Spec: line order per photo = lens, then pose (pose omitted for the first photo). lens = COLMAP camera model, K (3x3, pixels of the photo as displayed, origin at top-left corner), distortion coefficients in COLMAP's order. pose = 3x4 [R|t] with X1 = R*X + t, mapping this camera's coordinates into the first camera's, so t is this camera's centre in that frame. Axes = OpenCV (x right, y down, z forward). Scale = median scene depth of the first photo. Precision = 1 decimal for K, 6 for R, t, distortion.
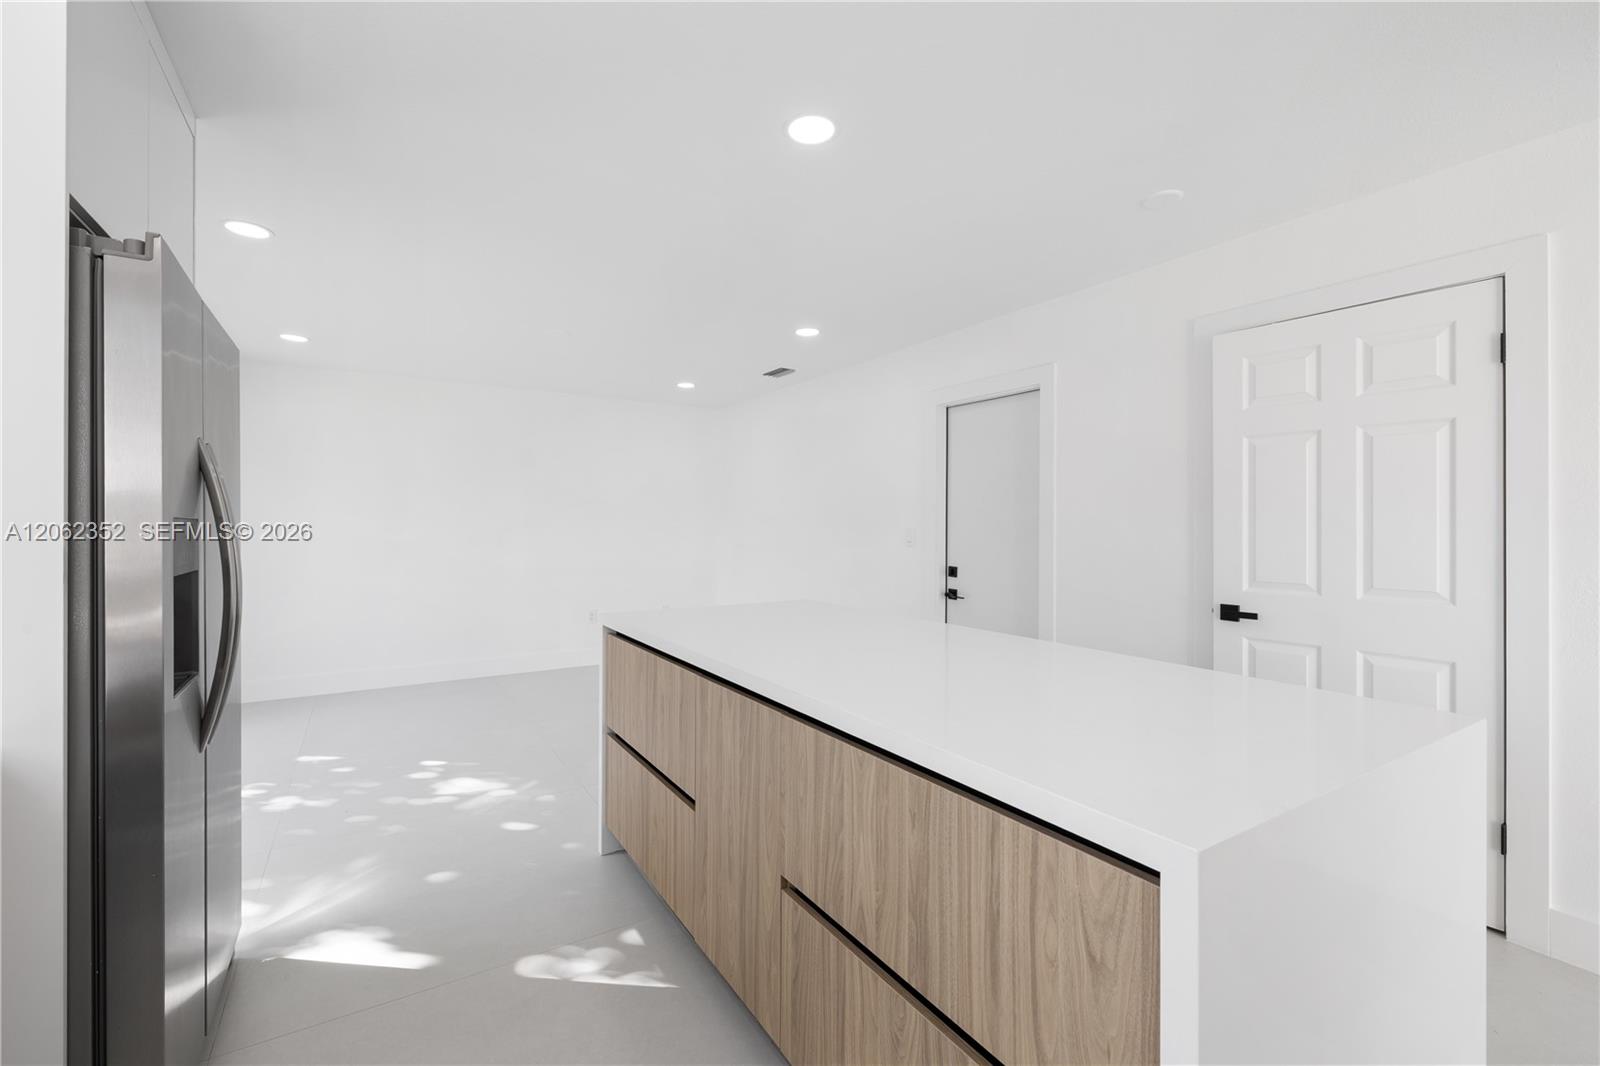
lens RADIAL K [[683.5, 0, 795.4], [0, 683.5, 523.2], [0, 0, 1]] dist [0.008988, -0.000729]
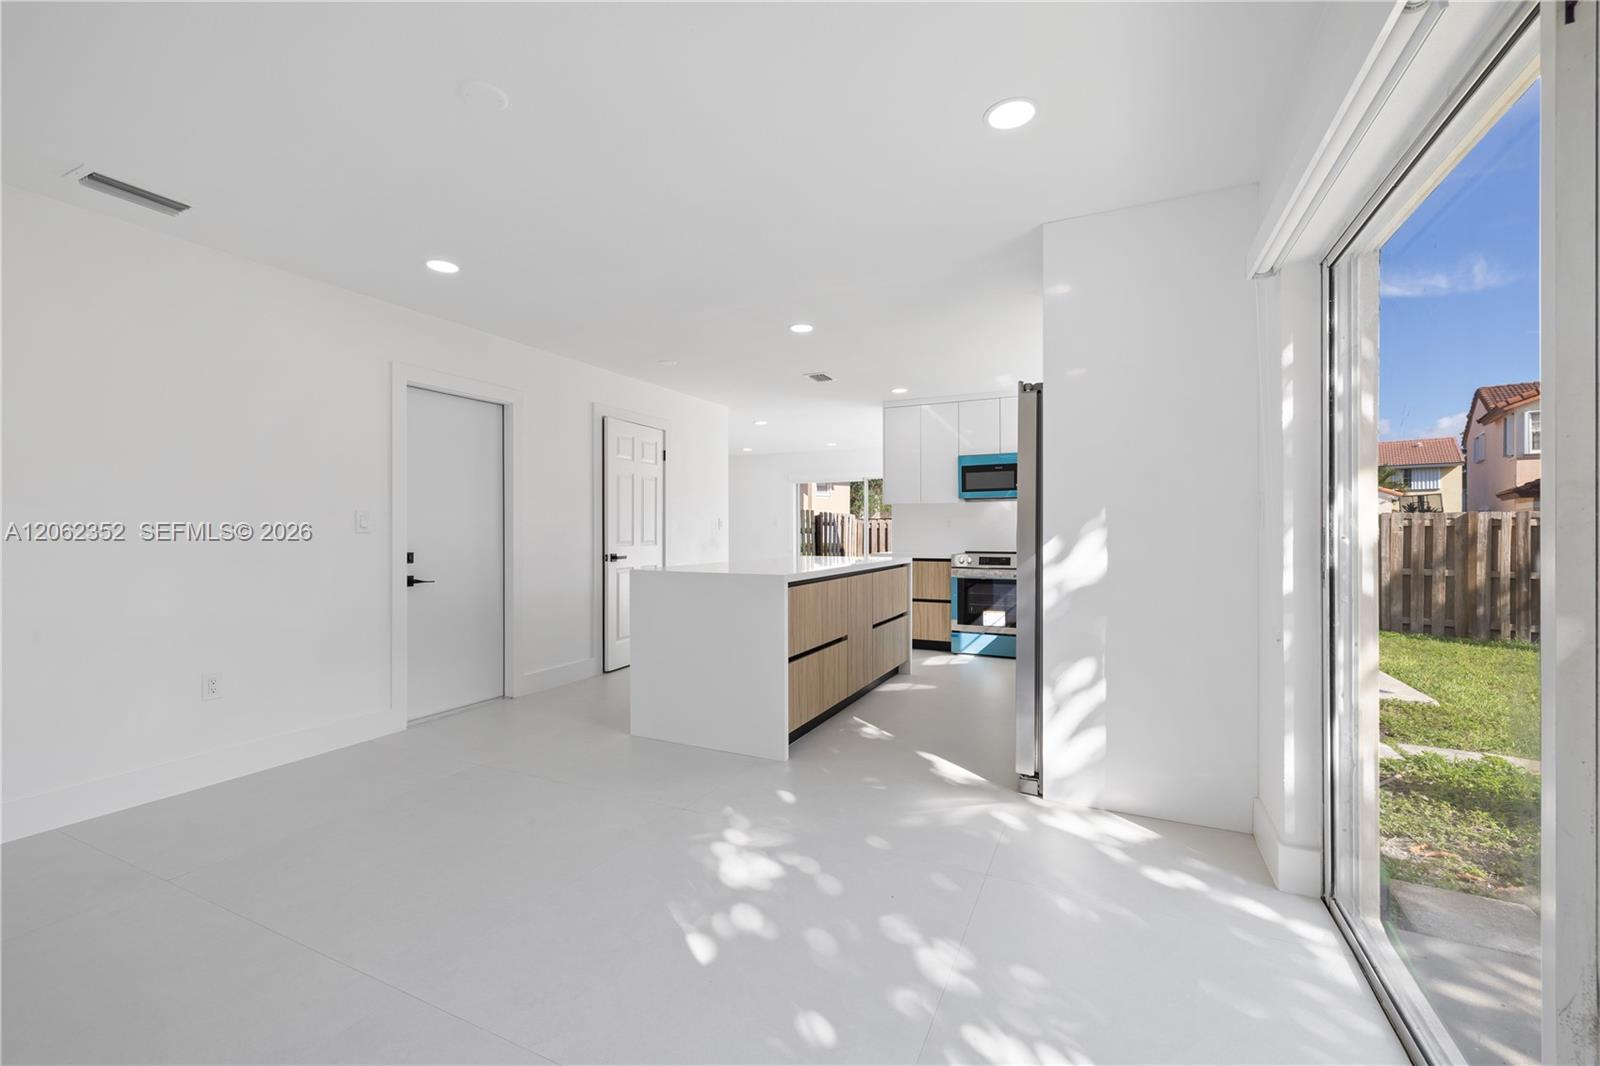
lens RADIAL K [[683.5, 0, 795.7], [0, 683.5, 531.6], [0, 0, 1]] dist [0.008988, -0.000729]
pose [[-0.546837, 0.001502, 0.837237, -1.101540], [0.007724, 0.999965, 0.003250, 0.043391], [-0.837203, 0.008244, -0.546830, 1.346769]]
